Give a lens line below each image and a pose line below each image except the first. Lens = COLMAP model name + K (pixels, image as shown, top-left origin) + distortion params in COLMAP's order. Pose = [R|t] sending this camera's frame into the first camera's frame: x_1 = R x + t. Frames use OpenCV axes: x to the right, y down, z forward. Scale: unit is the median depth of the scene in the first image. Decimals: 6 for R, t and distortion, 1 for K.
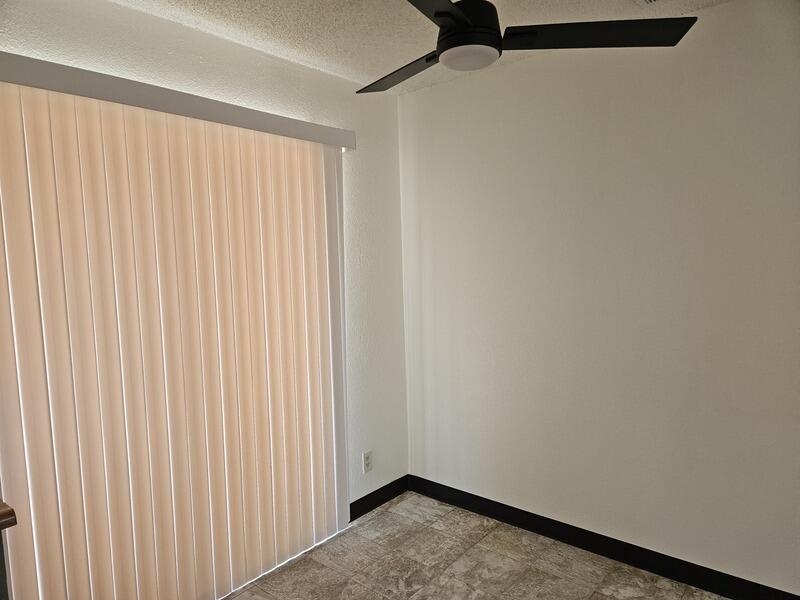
lens RADIAL K [[534.8, 0, 400.0], [0, 534.8, 300.0], [0, 0, 1]] dist [0.052575, -0.044751]
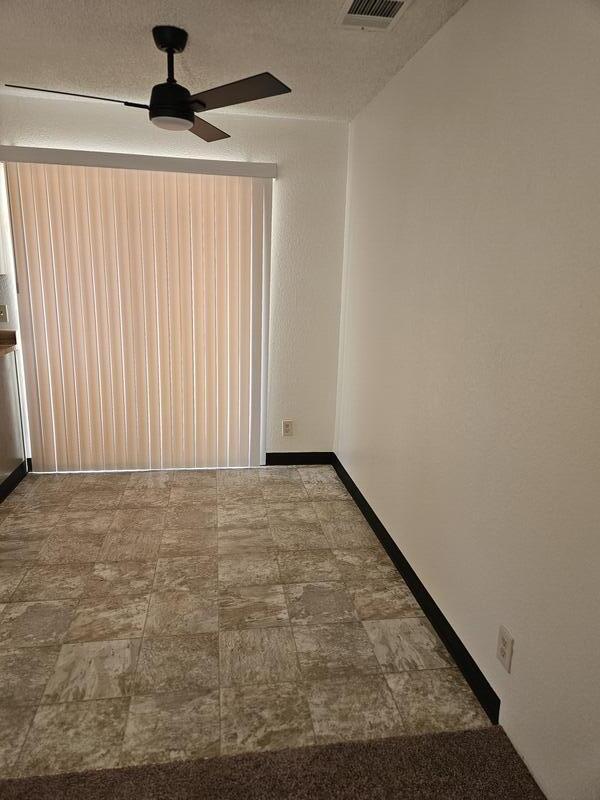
lens RADIAL K [[534.8, 0, 297.6], [0, 534.8, 393.7], [0, 0, 1]] dist [0.052575, -0.044751]
pose [[0.756202, 0.193572, -0.625051, 0.843071], [-0.105212, 0.978782, 0.175831, -0.015484], [0.645825, -0.067201, 0.760523, 0.034163]]
